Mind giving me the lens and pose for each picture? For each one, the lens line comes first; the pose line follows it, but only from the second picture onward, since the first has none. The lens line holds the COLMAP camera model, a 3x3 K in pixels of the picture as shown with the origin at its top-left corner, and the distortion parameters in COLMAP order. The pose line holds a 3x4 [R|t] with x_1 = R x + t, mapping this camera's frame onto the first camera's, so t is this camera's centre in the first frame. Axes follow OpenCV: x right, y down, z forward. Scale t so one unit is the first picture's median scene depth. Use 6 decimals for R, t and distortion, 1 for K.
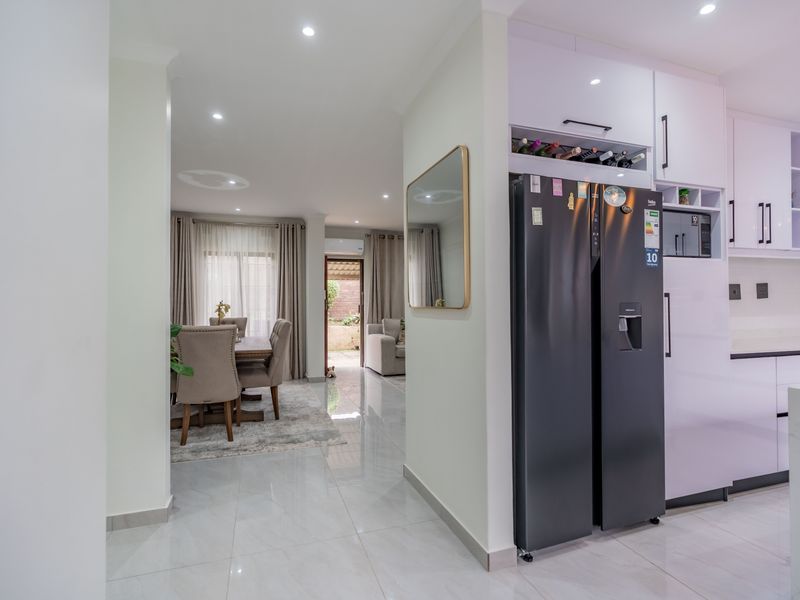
lens RADIAL K [[411.5, 0, 400.1], [0, 411.5, 297.9], [0, 0, 1]] dist [0.000523, 0.000148]
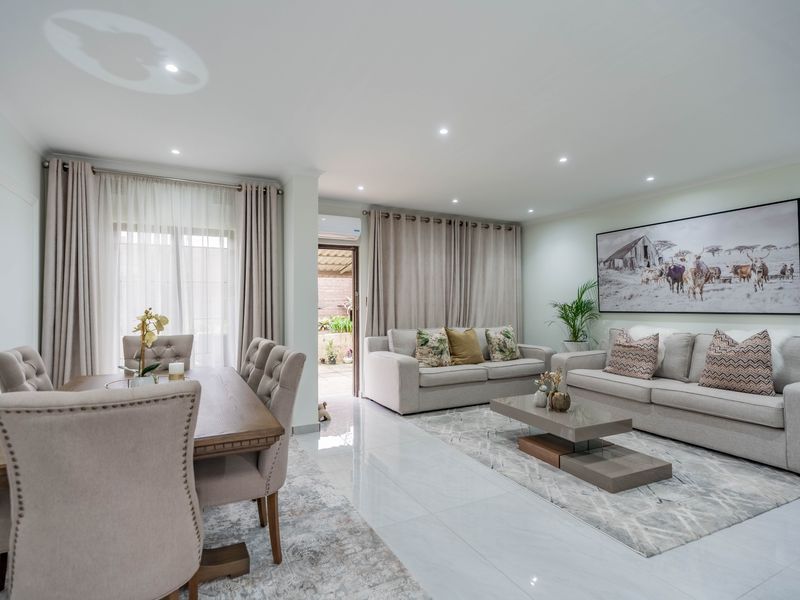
lens RADIAL K [[420.0, 0, 400.0], [0, 420.0, 300.0], [0, 0, 1]] dist [0.012300, -0.000244]
pose [[0.989991, -0.000015, 0.141130, -0.145158], [-0.000328, 0.999997, 0.002406, -0.002924], [-0.141130, -0.002429, 0.989988, 0.320423]]
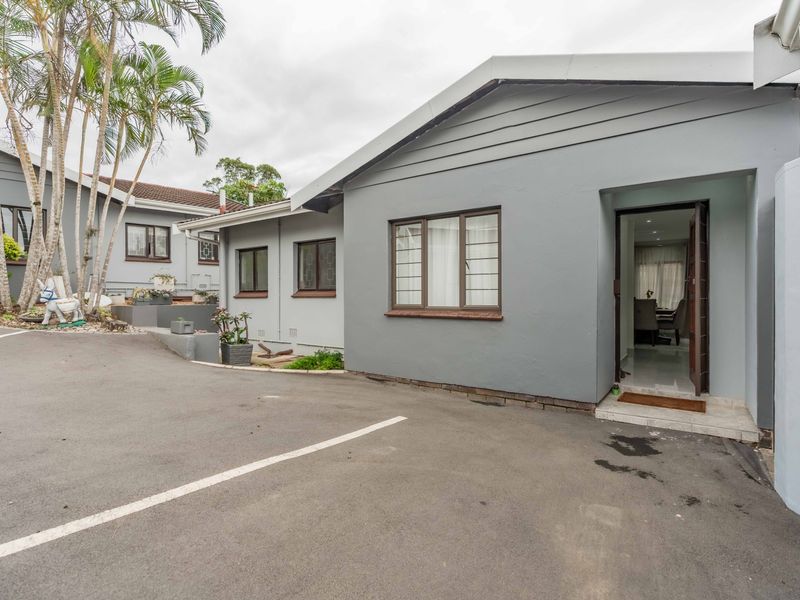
lens RADIAL K [[411.5, 0, 400.1], [0, 411.5, 297.9], [0, 0, 1]] dist [0.000523, 0.000148]
pose [[0.588392, 0.005397, -0.808558, 0.394431], [0.009253, 0.999867, 0.013407, 0.011794], [0.808523, -0.015371, 0.588264, -0.968952]]
